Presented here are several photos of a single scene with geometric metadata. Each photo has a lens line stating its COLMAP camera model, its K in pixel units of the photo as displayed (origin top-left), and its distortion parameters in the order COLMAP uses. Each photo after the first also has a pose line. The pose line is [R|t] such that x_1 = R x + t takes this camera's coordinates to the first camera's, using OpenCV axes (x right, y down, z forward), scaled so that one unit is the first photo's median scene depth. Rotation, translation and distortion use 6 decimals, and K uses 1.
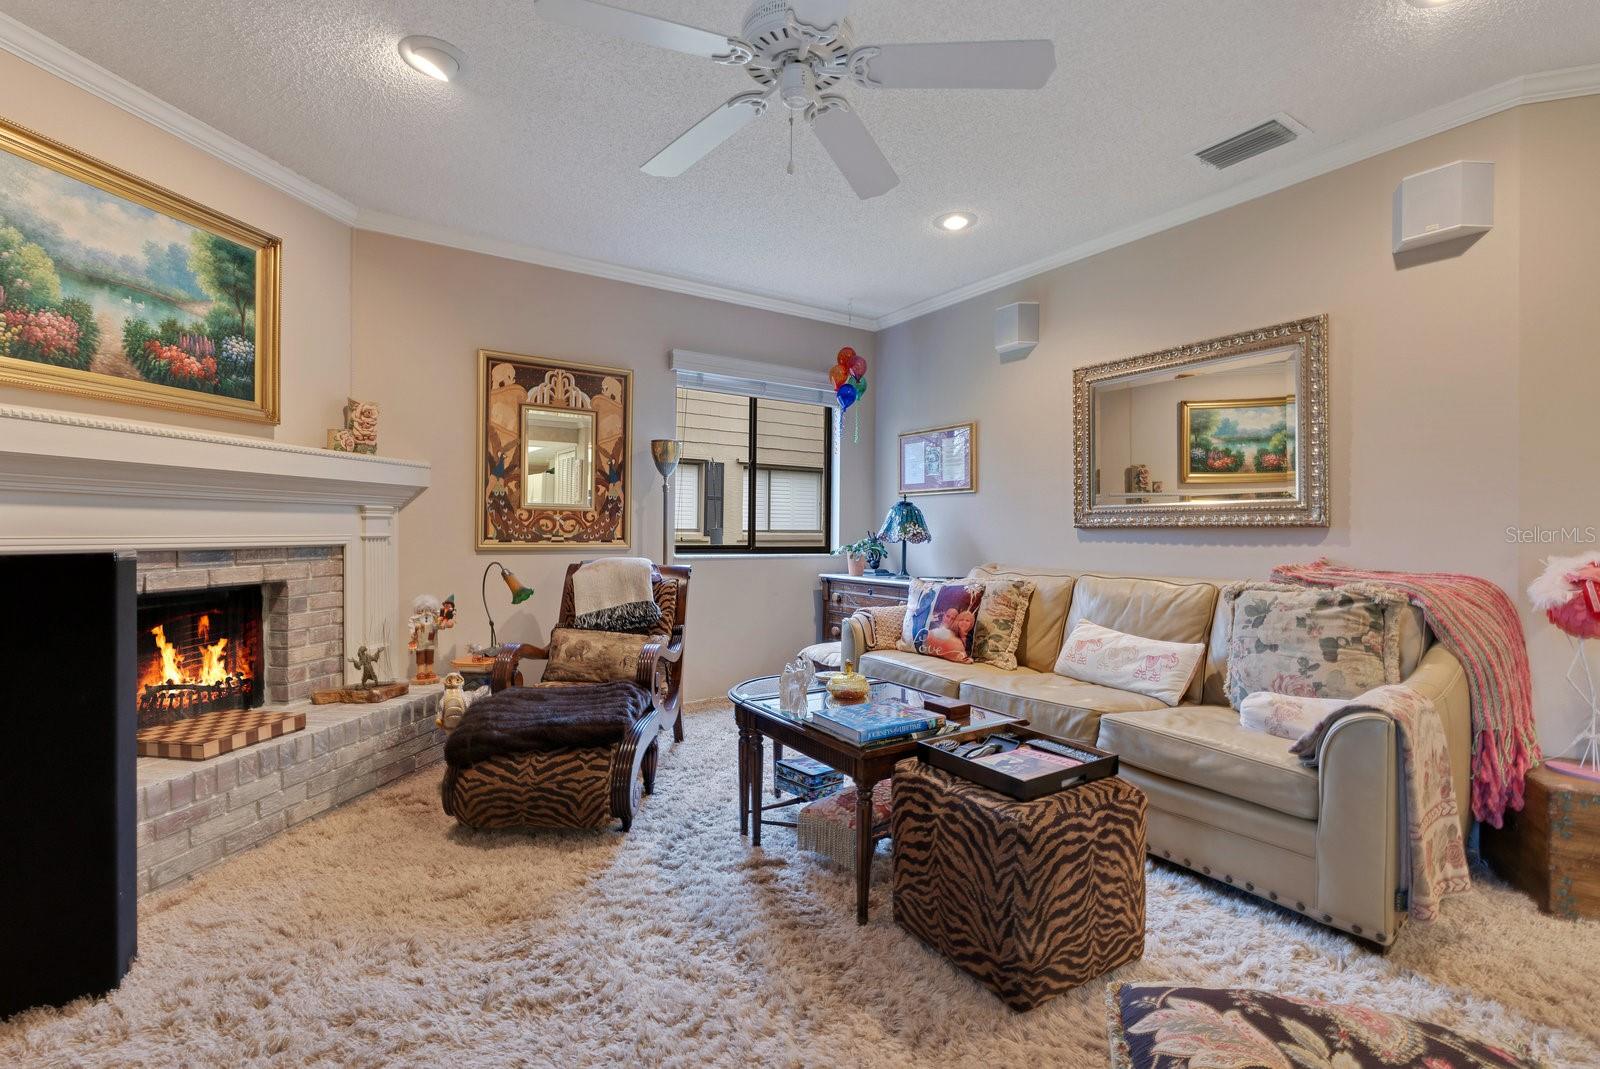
lens RADIAL K [[752.0, 0, 808.1], [0, 752.0, 532.9], [0, 0, 1]] dist [0.002290, -0.001177]
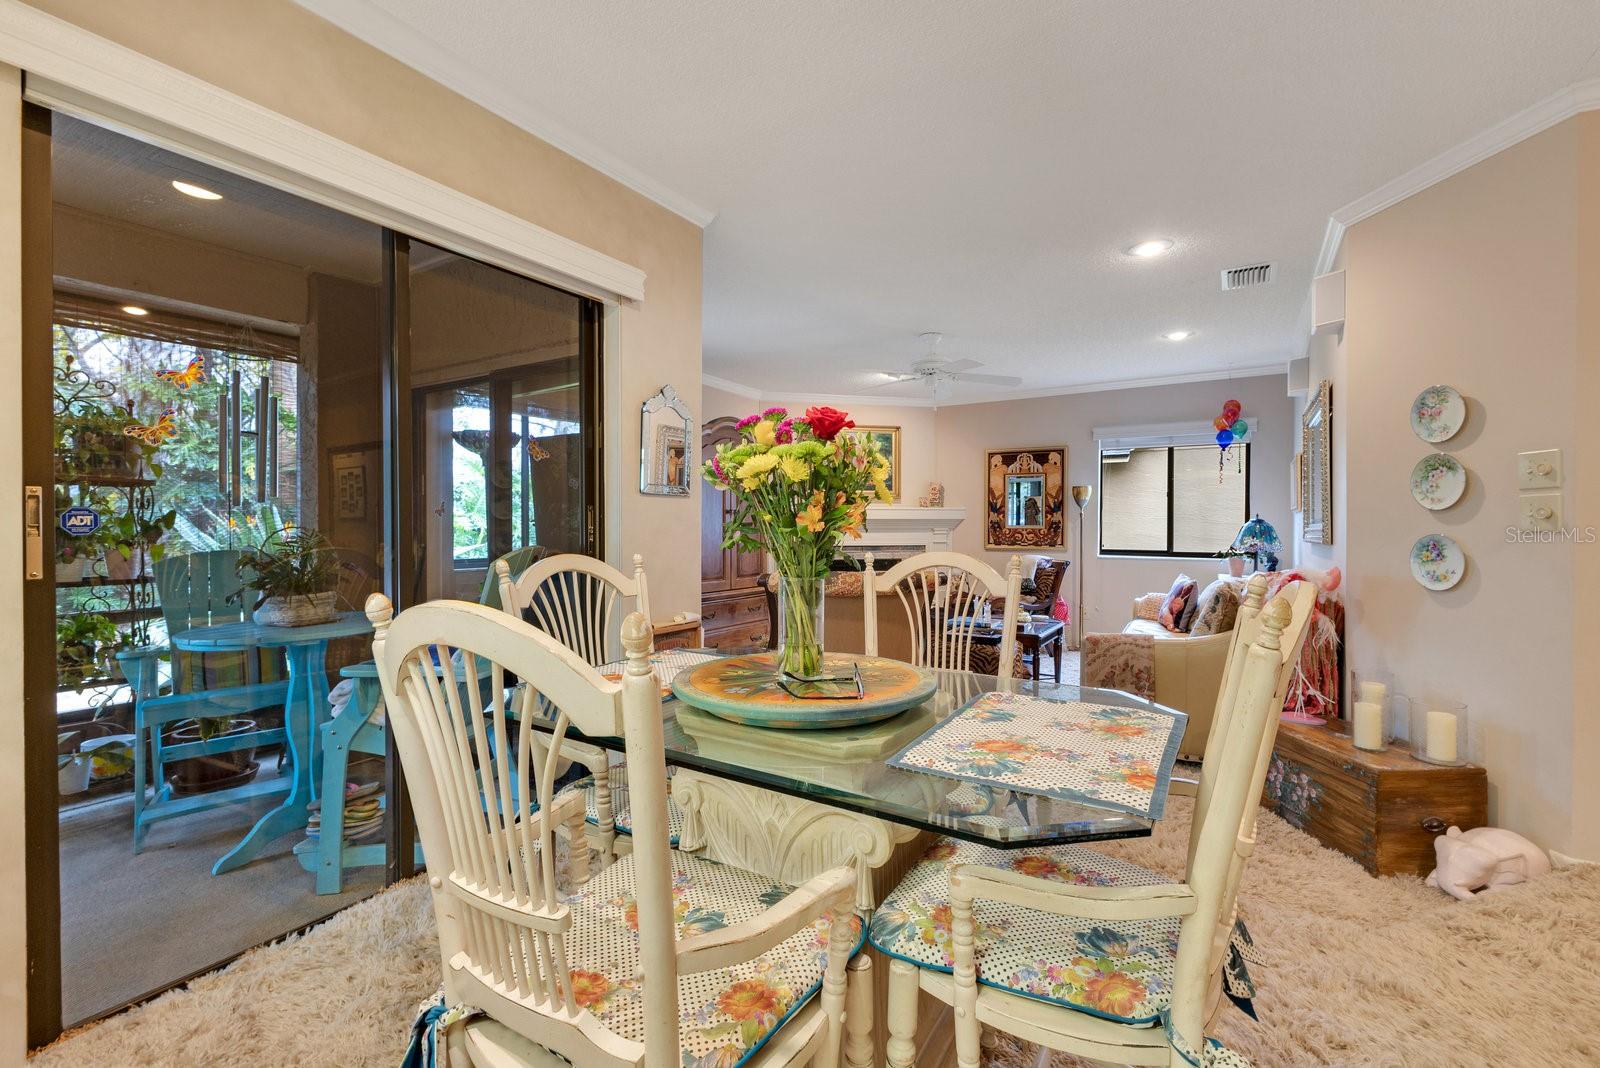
lens RADIAL K [[704.0, 0, 801.6], [0, 704.0, 528.3], [0, 0, 1]] dist [0.006967, -0.001875]
pose [[0.409875, -0.004057, -0.912133, 1.085573], [-0.001848, 0.999984, -0.005278, -0.022285], [0.912140, 0.003849, 0.409861, -0.227536]]
